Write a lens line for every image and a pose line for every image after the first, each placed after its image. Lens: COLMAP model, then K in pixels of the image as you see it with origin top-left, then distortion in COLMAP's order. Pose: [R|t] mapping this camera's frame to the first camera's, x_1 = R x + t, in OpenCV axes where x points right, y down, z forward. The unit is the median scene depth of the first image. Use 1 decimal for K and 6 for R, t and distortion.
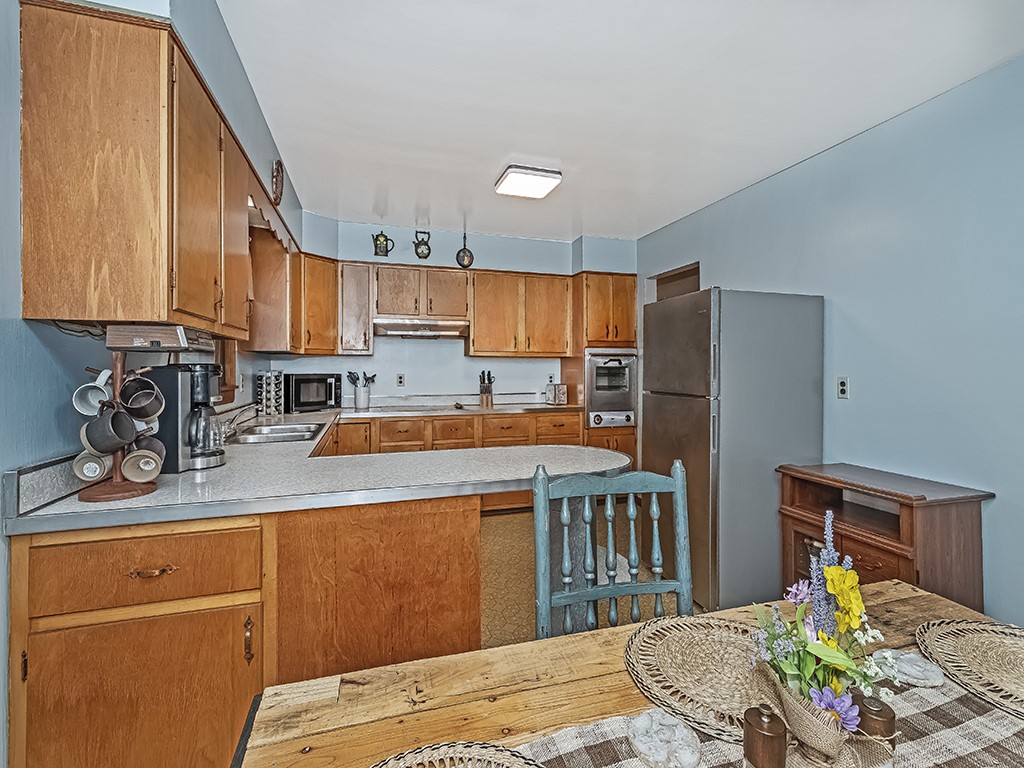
lens RADIAL K [[470.0, 0, 510.8], [0, 470.0, 366.4], [0, 0, 1]] dist [0.000306, -0.000014]
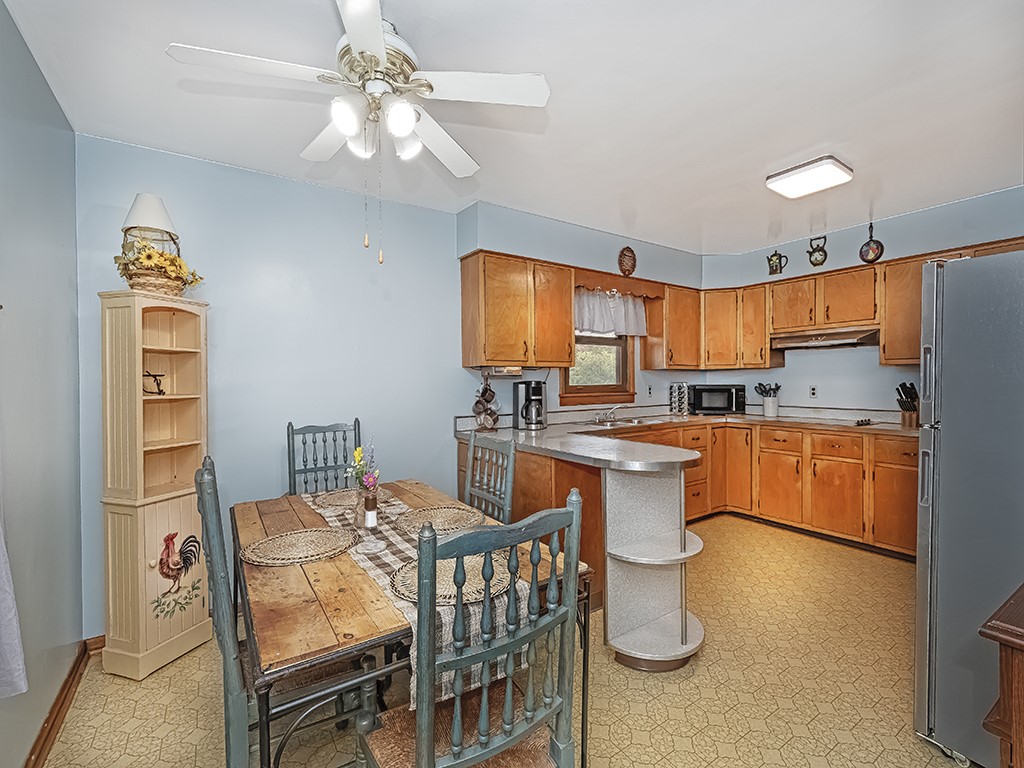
lens RADIAL K [[451.6, 0, 526.6], [0, 451.6, 391.2], [0, 0, 1]] dist [0.001012, -0.000152]
pose [[0.309899, 0.020714, -0.950544, 0.511456], [0.011434, 0.999609, 0.025511, -0.003293], [0.950701, -0.018774, 0.309541, 0.142100]]
